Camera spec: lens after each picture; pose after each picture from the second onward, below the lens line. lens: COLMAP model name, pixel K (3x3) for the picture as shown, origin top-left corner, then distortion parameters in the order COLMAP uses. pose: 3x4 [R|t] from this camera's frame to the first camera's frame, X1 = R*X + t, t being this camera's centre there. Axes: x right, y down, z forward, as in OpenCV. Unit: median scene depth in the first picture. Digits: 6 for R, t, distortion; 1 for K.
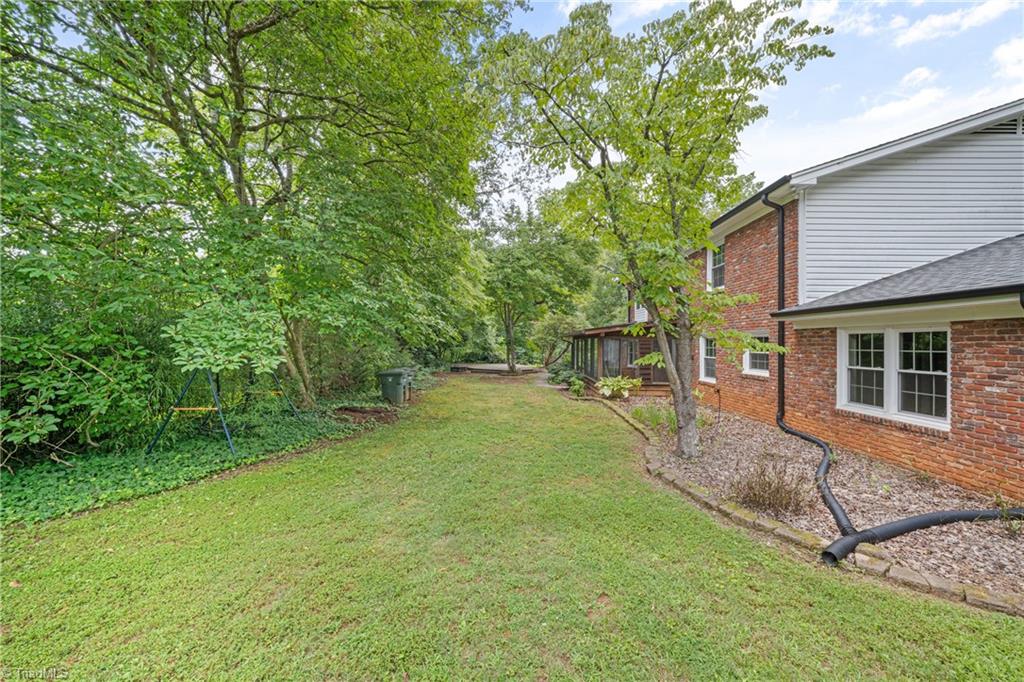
lens RADIAL K [[356.4, 0, 514.1], [0, 356.4, 342.1], [0, 0, 1]] dist [0.008033, -0.000014]
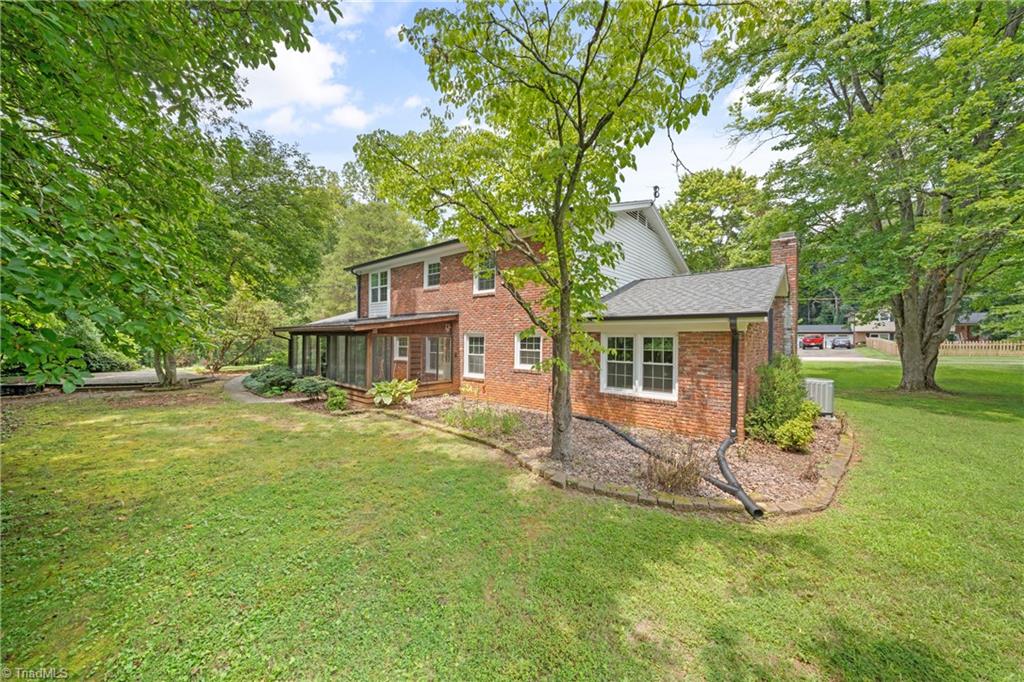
lens RADIAL K [[356.4, 0, 511.9], [0, 356.4, 339.1], [0, 0, 1]] dist [0.008033, -0.000014]
pose [[0.640819, -0.002817, 0.767687, -0.411593], [-0.007882, 0.999916, 0.010248, -0.030126], [-0.767652, -0.012618, 0.640743, 0.486073]]
